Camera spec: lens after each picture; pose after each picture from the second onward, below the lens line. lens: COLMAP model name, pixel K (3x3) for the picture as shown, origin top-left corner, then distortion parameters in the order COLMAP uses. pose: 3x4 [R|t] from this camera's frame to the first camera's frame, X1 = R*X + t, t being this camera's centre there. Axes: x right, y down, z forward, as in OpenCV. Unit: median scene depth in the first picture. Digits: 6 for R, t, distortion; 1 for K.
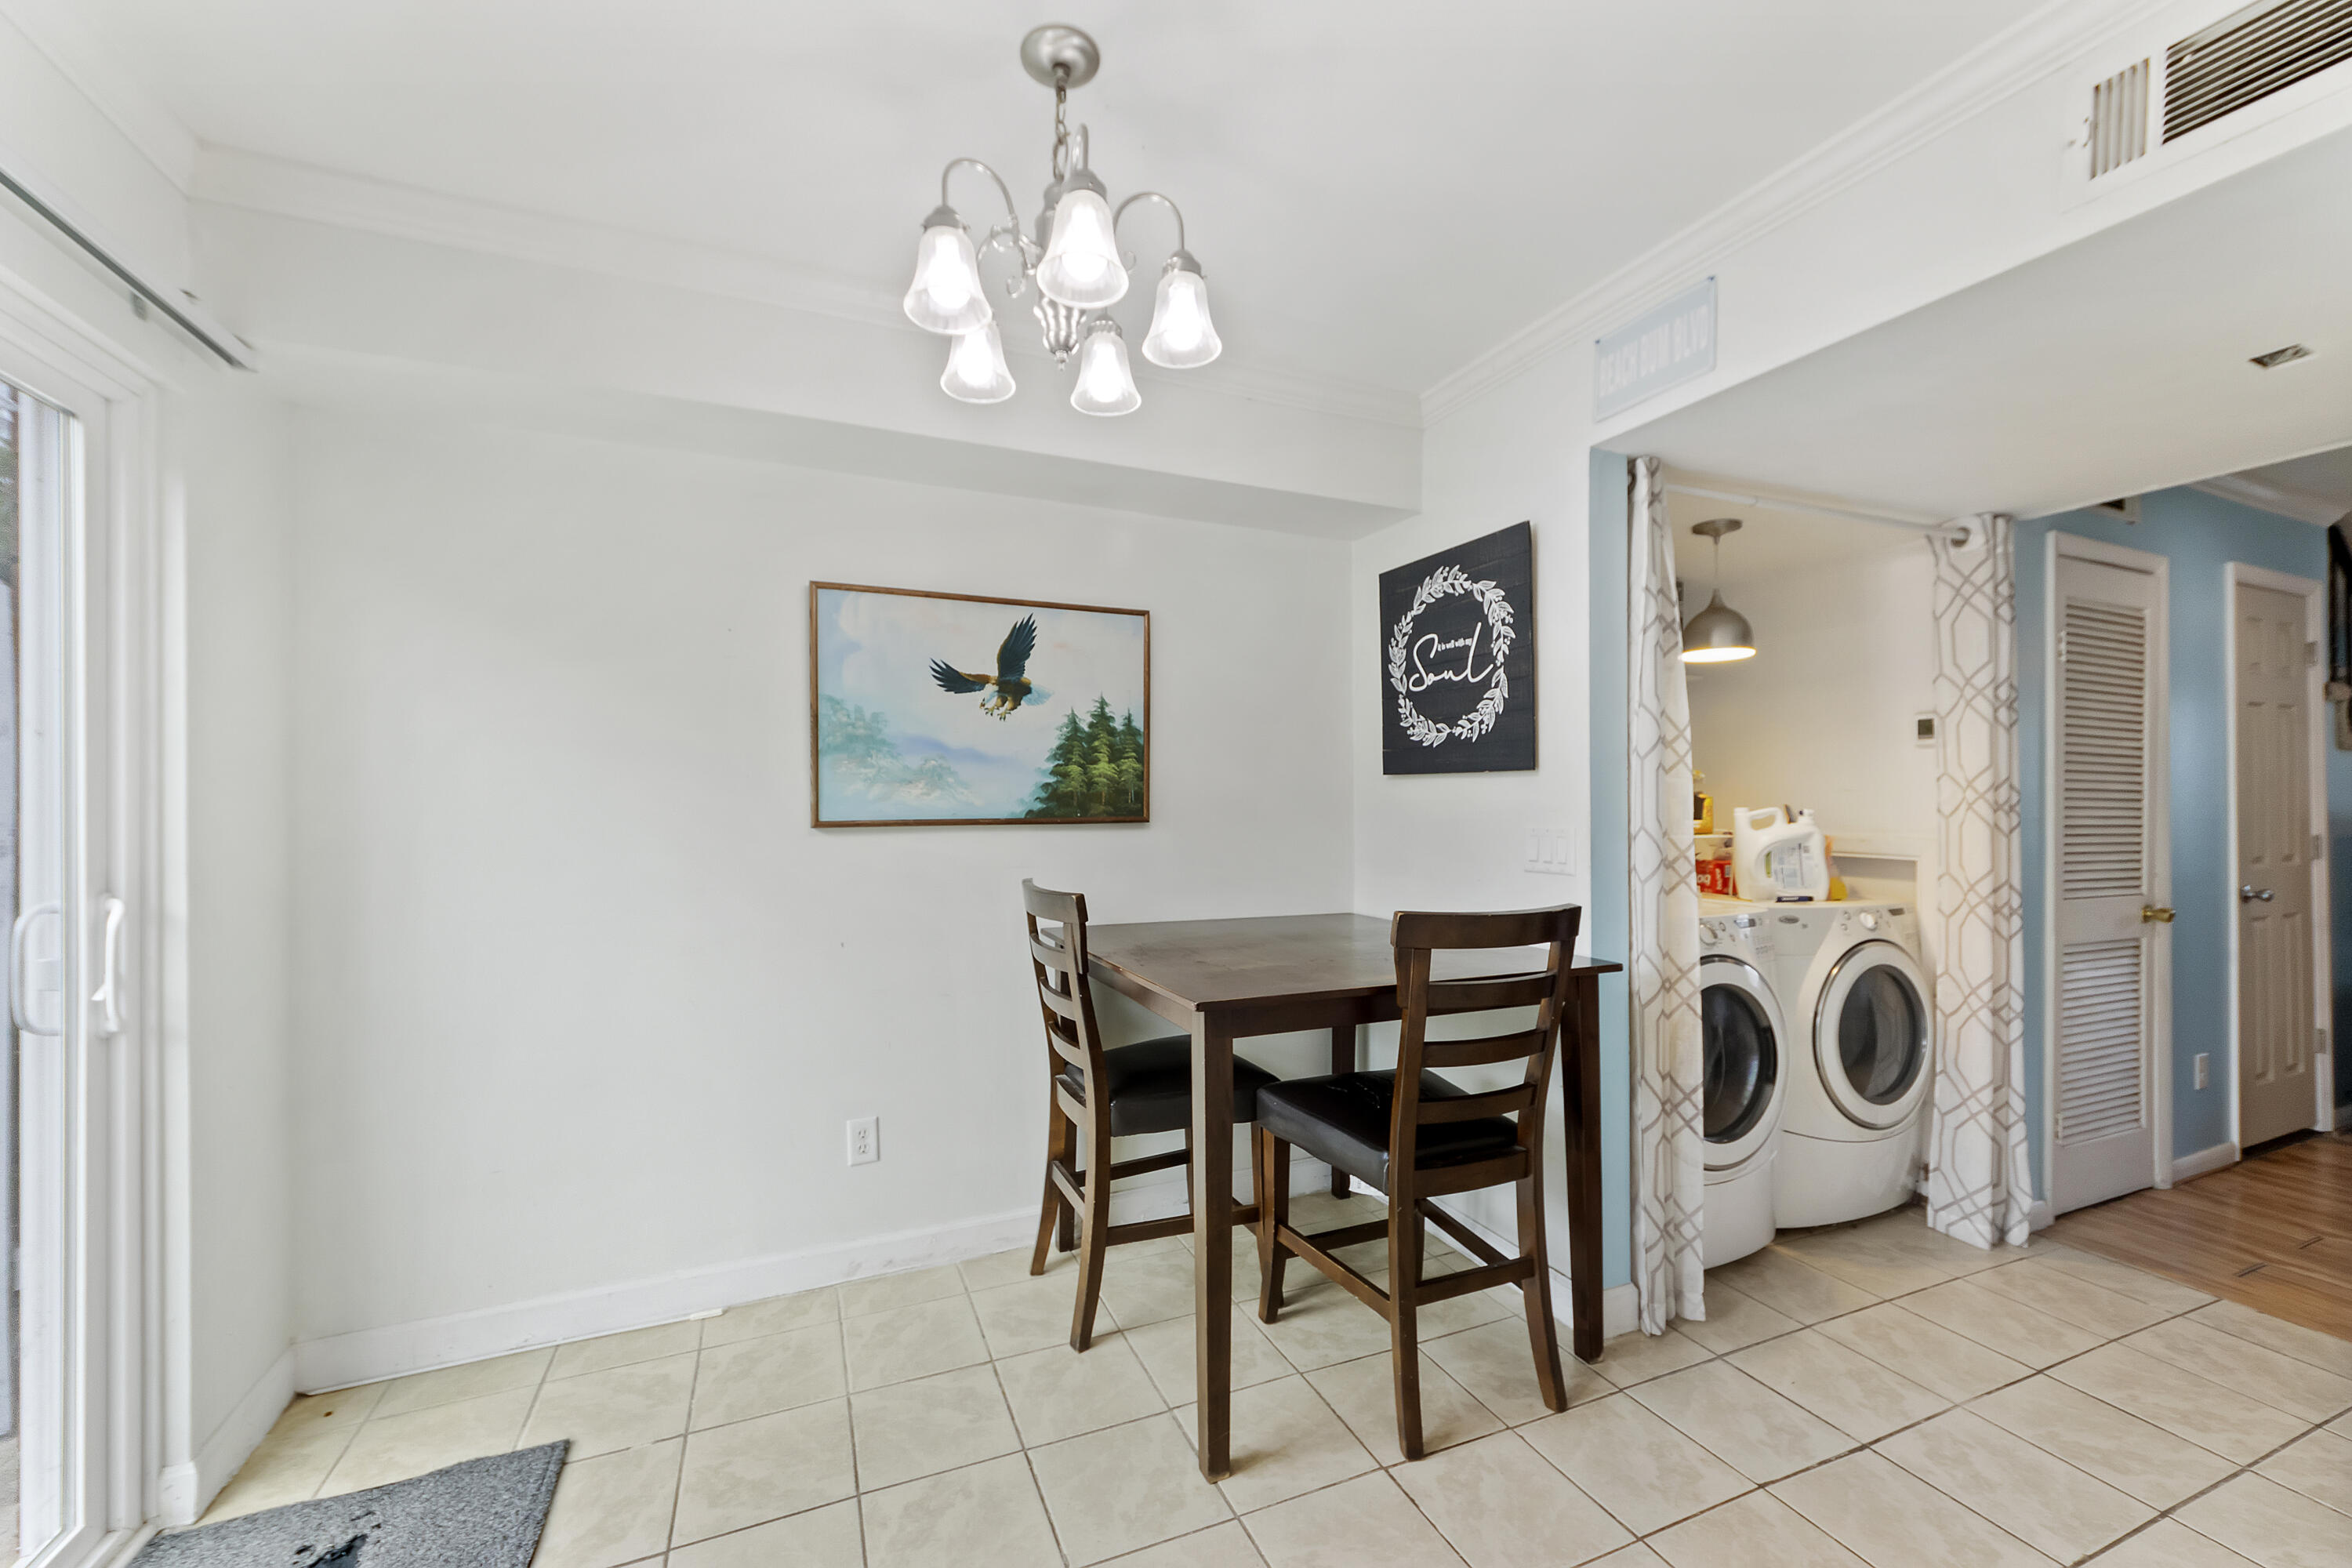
lens RADIAL K [[913.1, 0, 1169.1], [0, 913.1, 805.6], [0, 0, 1]] dist [-0.004104, 0.001543]
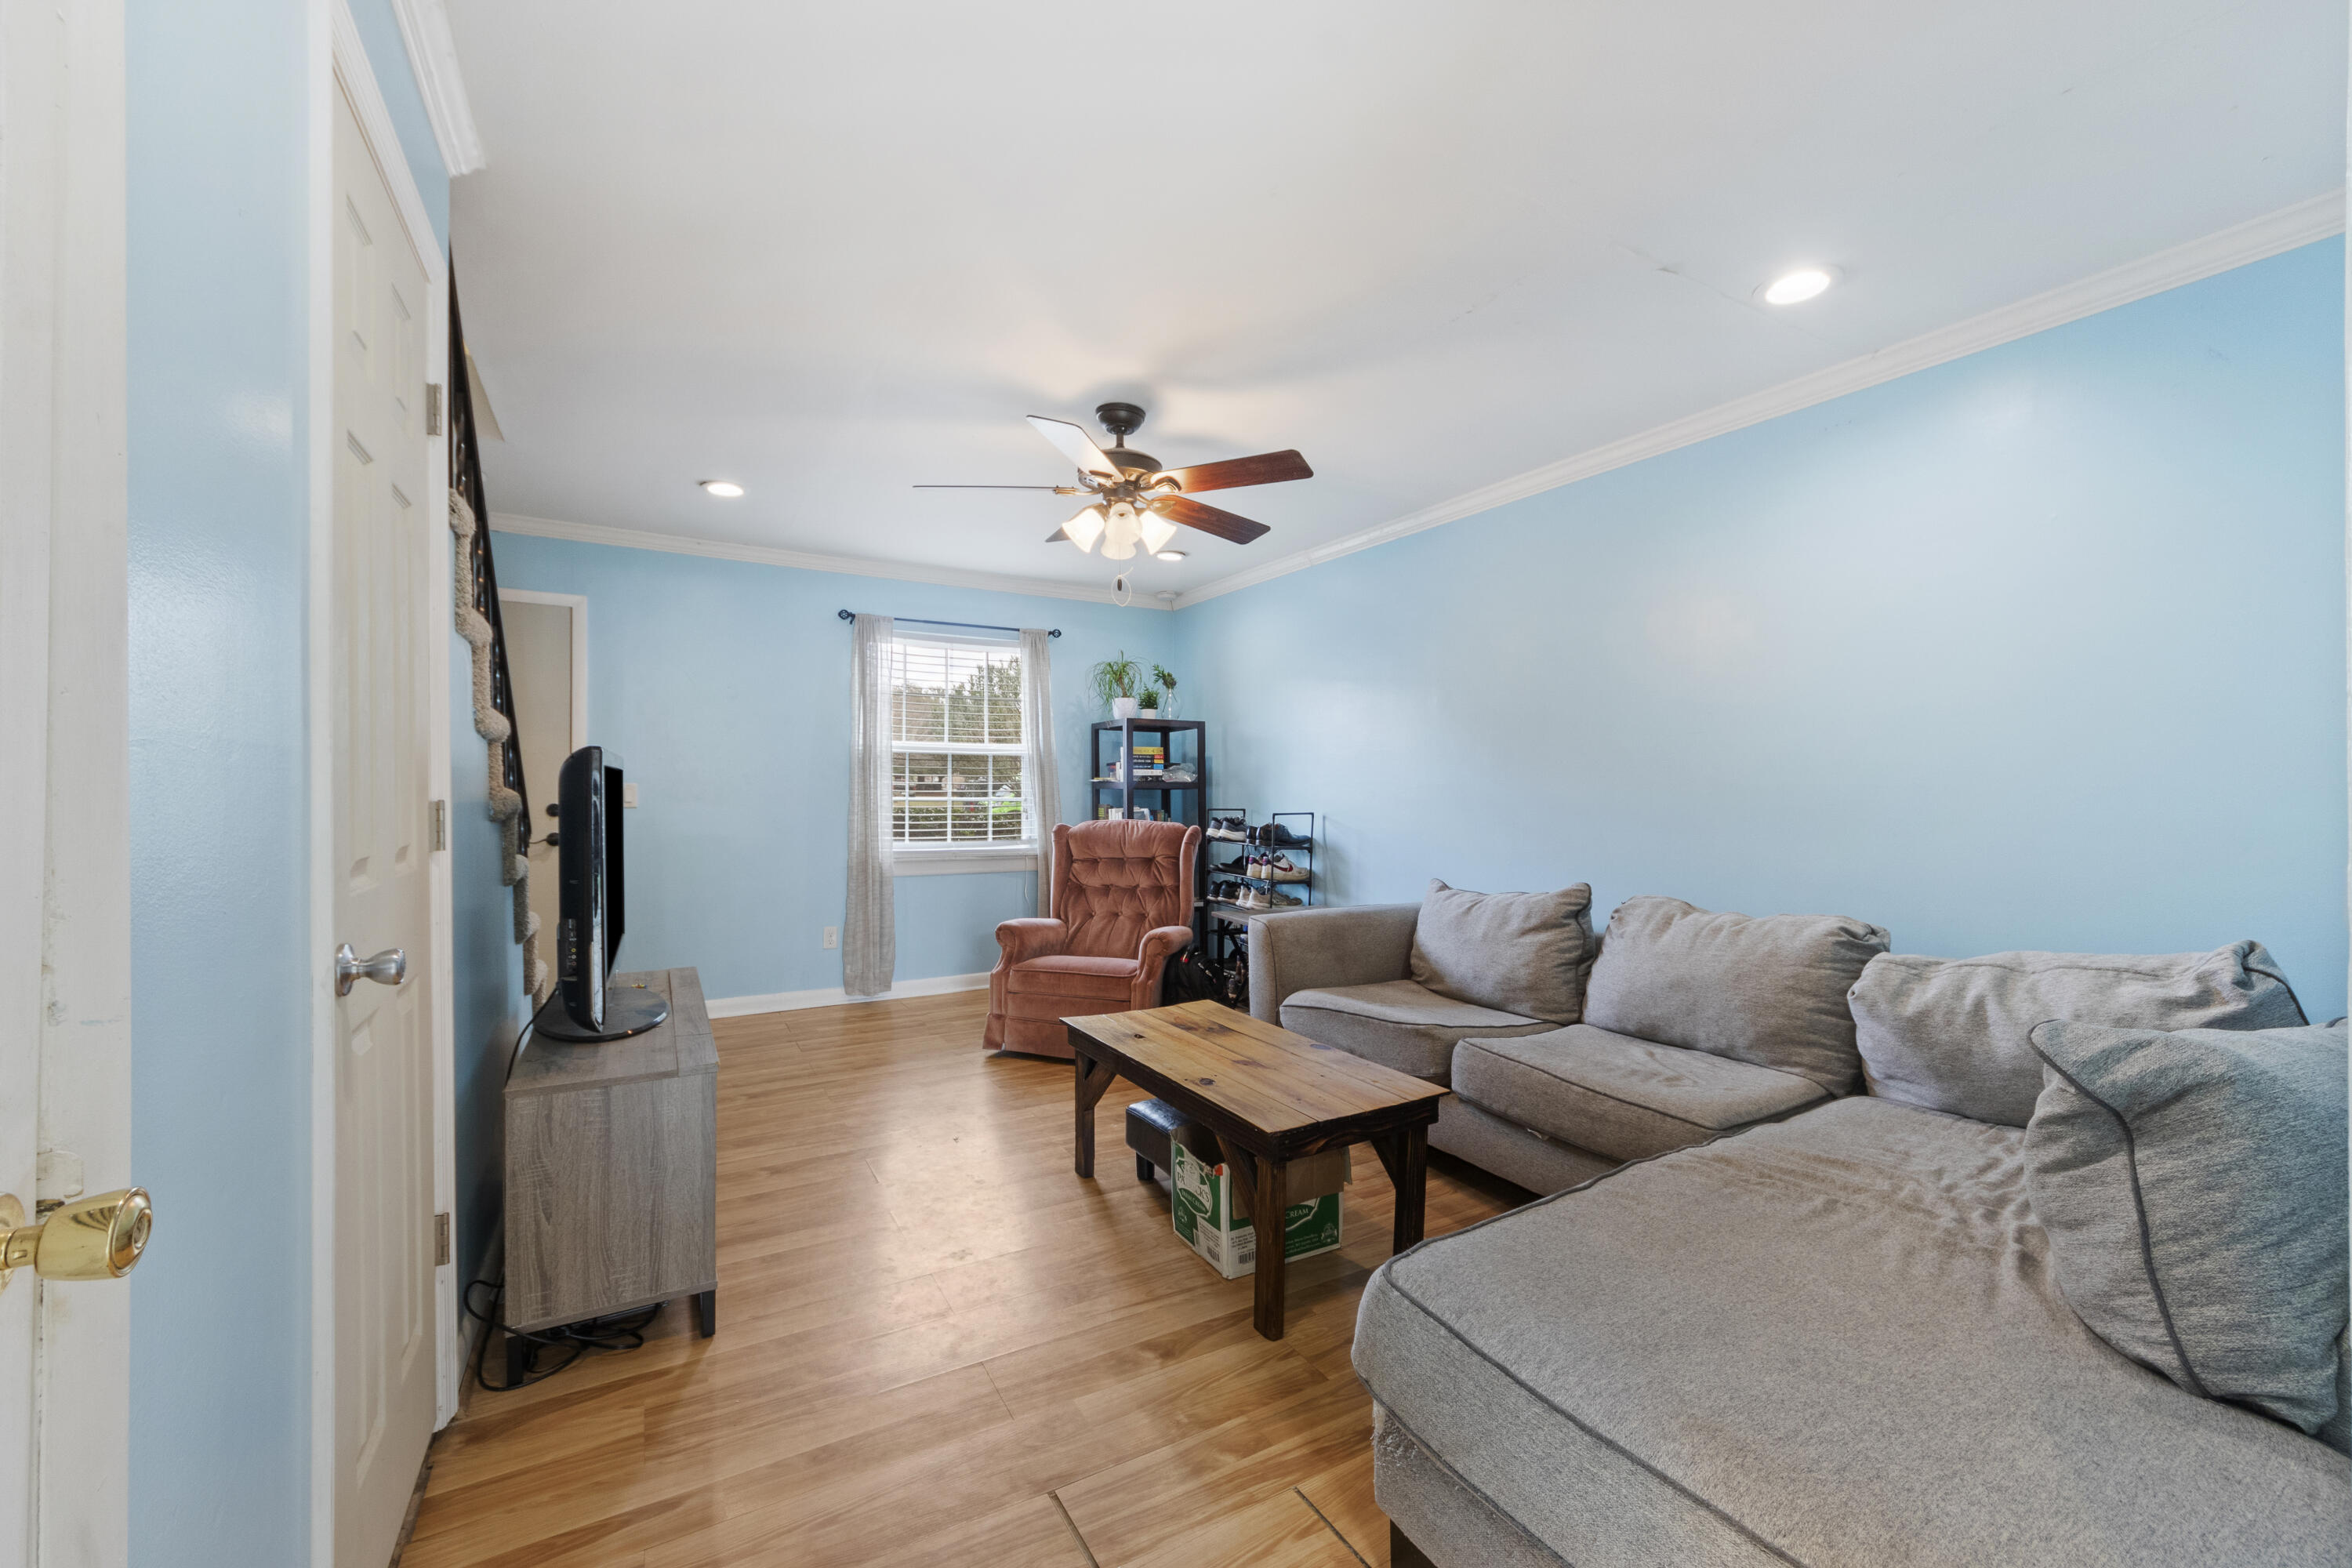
lens RADIAL K [[913.1, 0, 1173.8], [0, 913.1, 790.7], [0, 0, 1]] dist [-0.004104, 0.001543]
pose [[-0.131484, -0.006105, 0.991299, 1.188709], [0.005588, 0.999961, 0.006900, 0.042066], [-0.991302, 0.006446, -0.131445, 1.090887]]
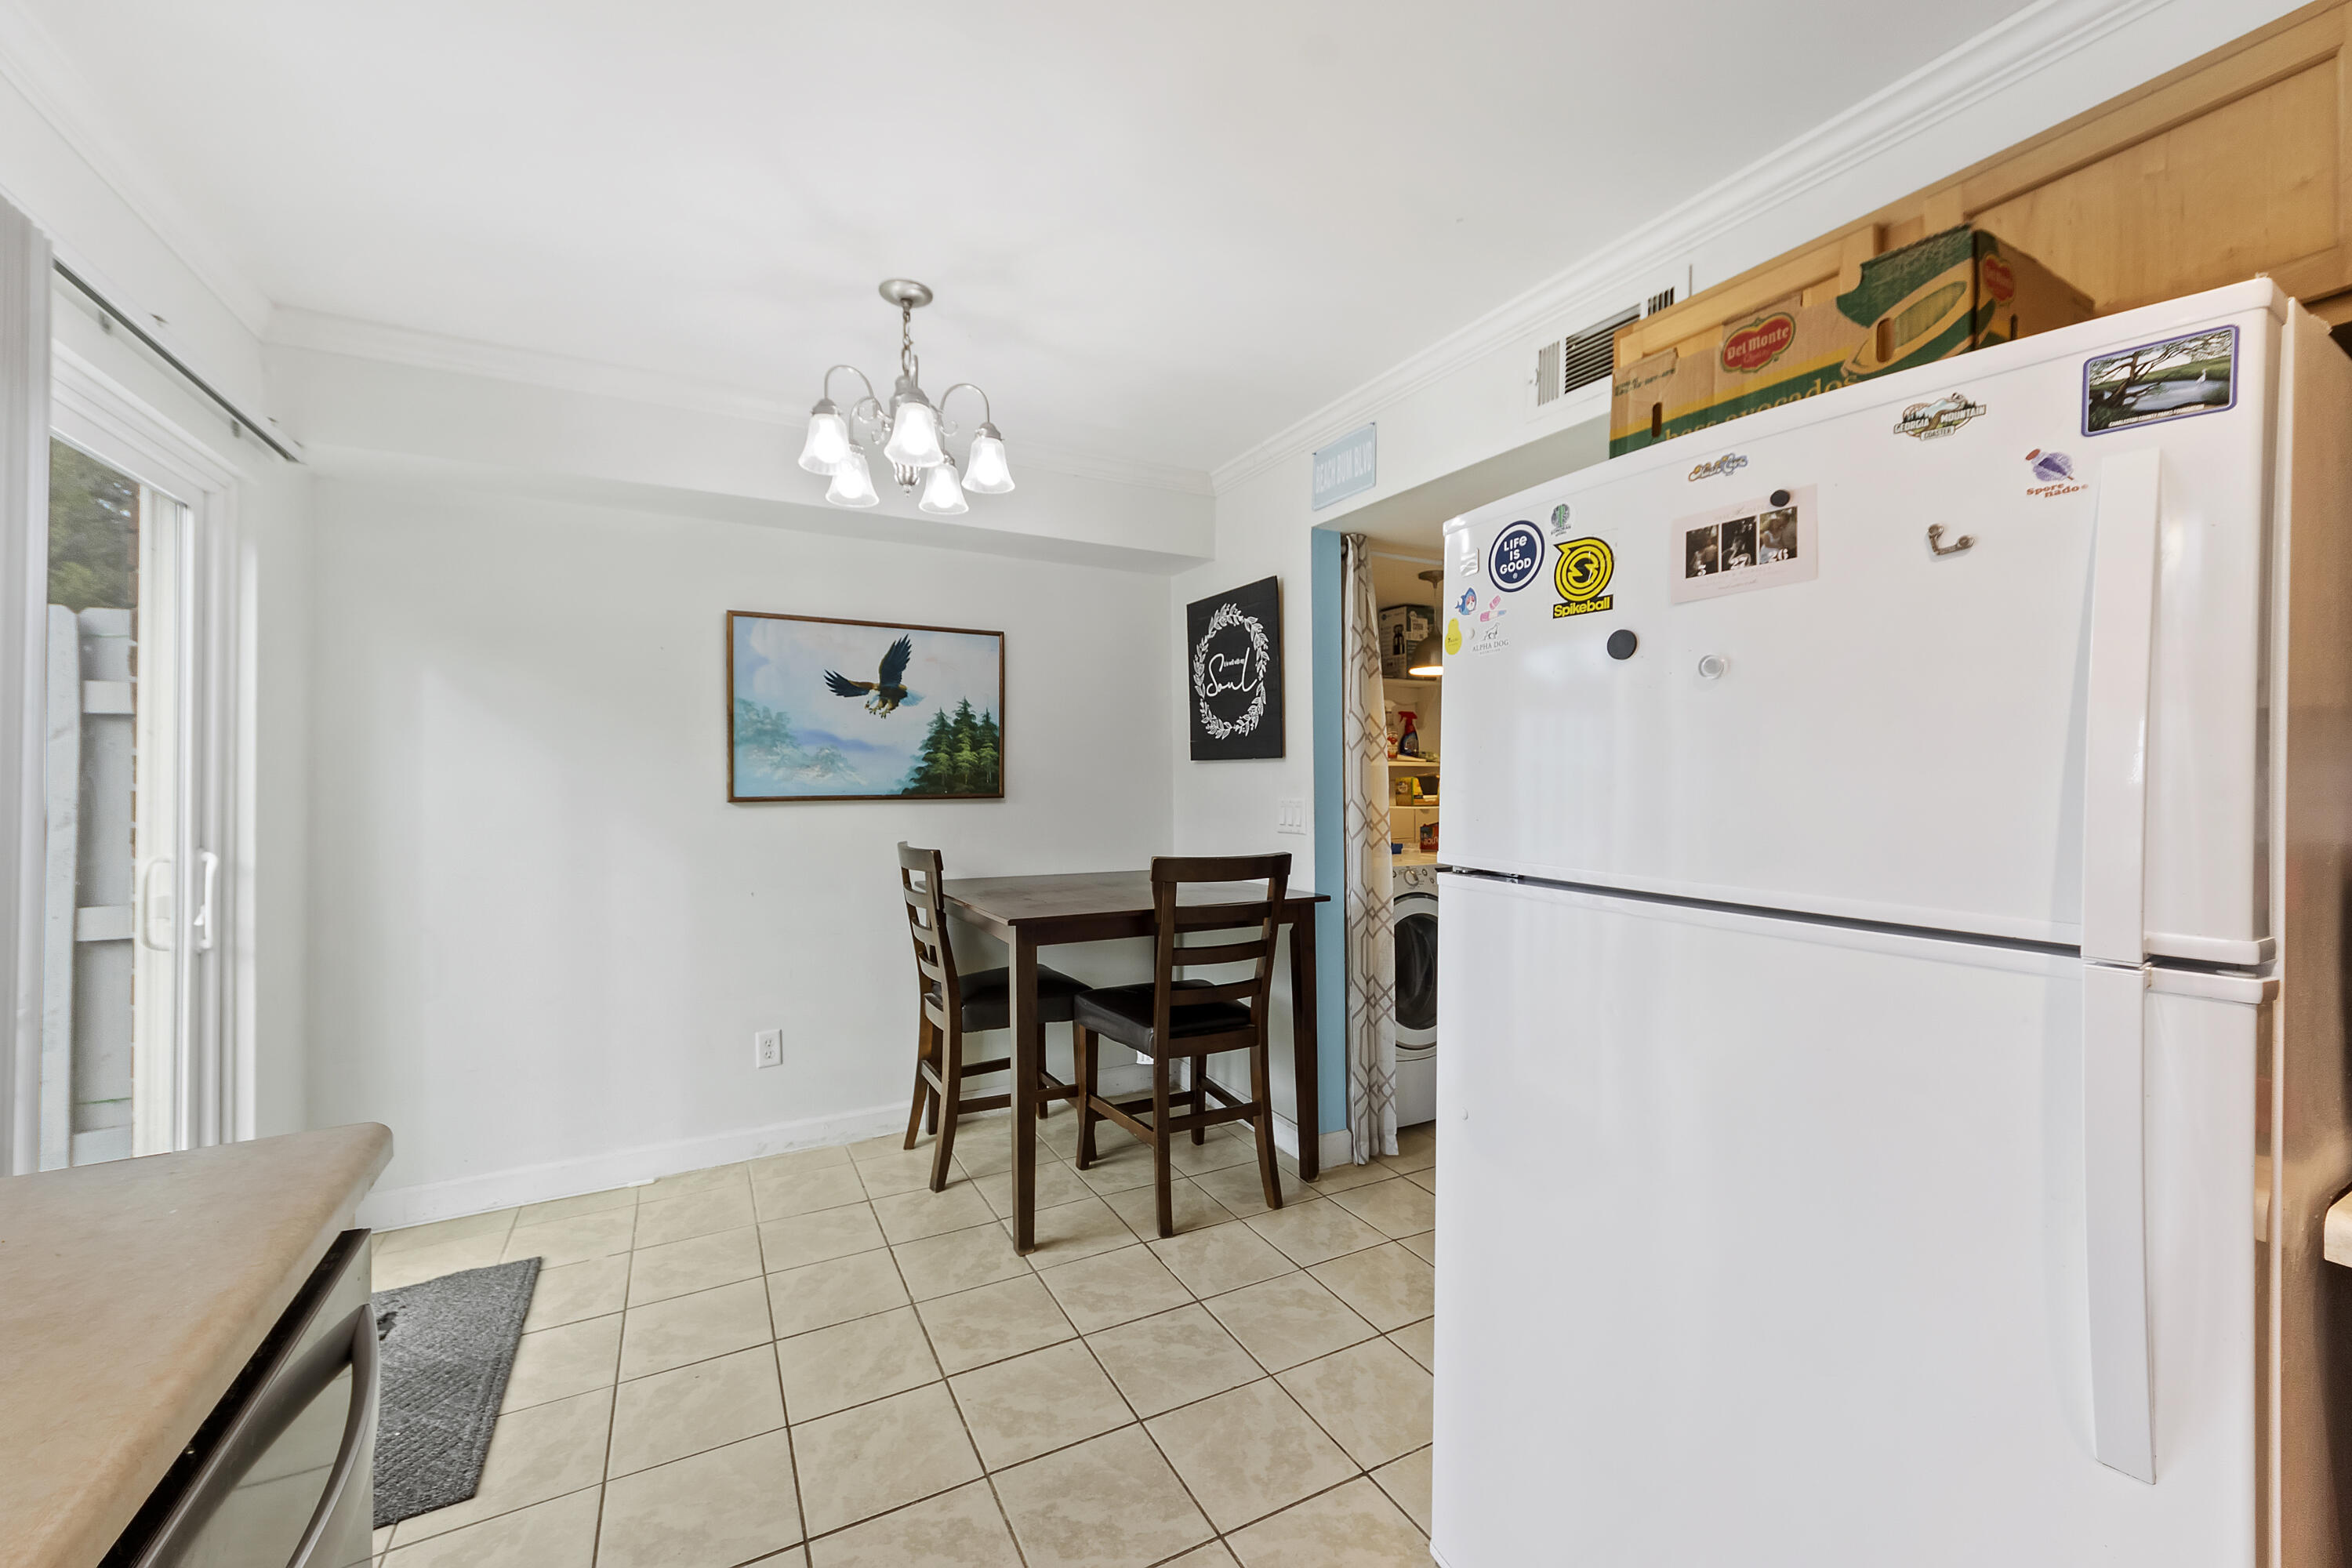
lens RADIAL K [[913.1, 0, 1179.1], [0, 913.1, 775.4], [0, 0, 1]] dist [-0.004104, 0.001543]
pose [[0.995074, -0.000716, 0.099129, 0.119003], [0.001955, 0.999921, -0.012403, 0.004139], [-0.099112, 0.012536, 0.994997, -0.360912]]
